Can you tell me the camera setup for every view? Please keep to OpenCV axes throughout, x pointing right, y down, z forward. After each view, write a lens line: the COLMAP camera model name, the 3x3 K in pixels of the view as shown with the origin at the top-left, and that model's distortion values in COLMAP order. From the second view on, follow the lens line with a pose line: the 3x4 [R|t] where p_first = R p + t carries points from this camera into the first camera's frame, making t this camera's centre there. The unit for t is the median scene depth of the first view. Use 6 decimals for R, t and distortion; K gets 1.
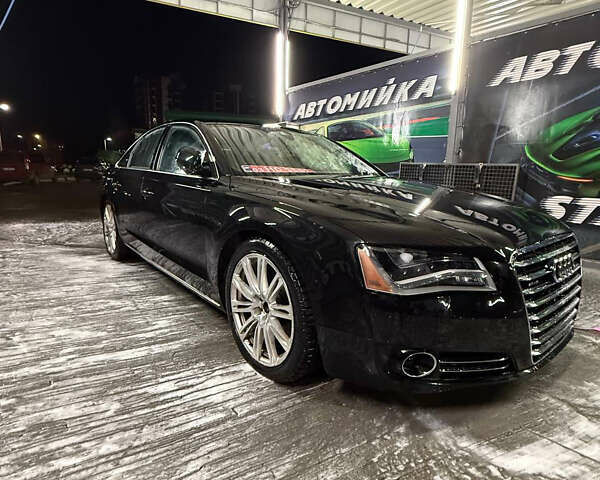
lens RADIAL K [[357.4, 0, 299.0], [0, 357.4, 244.4], [0, 0, 1]] dist [0.004573, -0.001474]
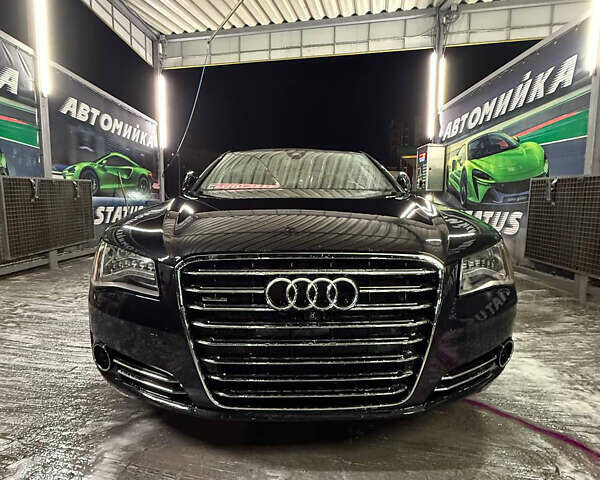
lens RADIAL K [[357.4, 0, 299.0], [0, 357.4, 244.4], [0, 0, 1]] dist [0.004573, -0.001474]
pose [[0.783067, 0.053957, -0.619593, 0.389551], [-0.110936, 0.992371, -0.053785, 0.000439], [0.611964, 0.110853, 0.783078, 0.139836]]
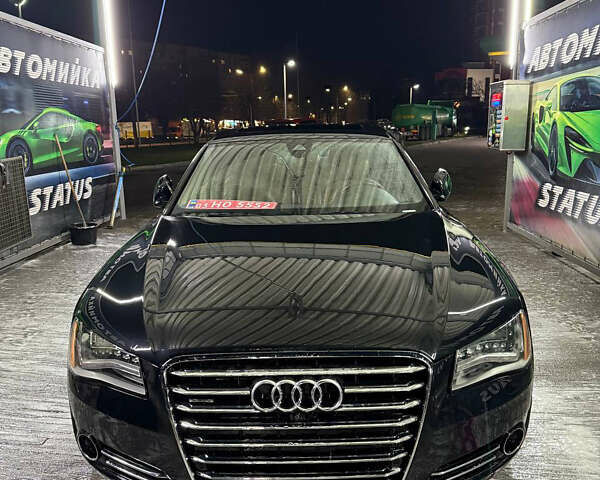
lens RADIAL K [[561.9, 0, 300.3], [0, 561.9, 248.4], [0, 0, 1]] dist [0.028718, -0.013625]
pose [[0.754066, 0.103164, -0.648646, 0.486820], [-0.091517, 0.994457, 0.051773, -0.098137], [0.650391, 0.020322, 0.759327, 0.048421]]
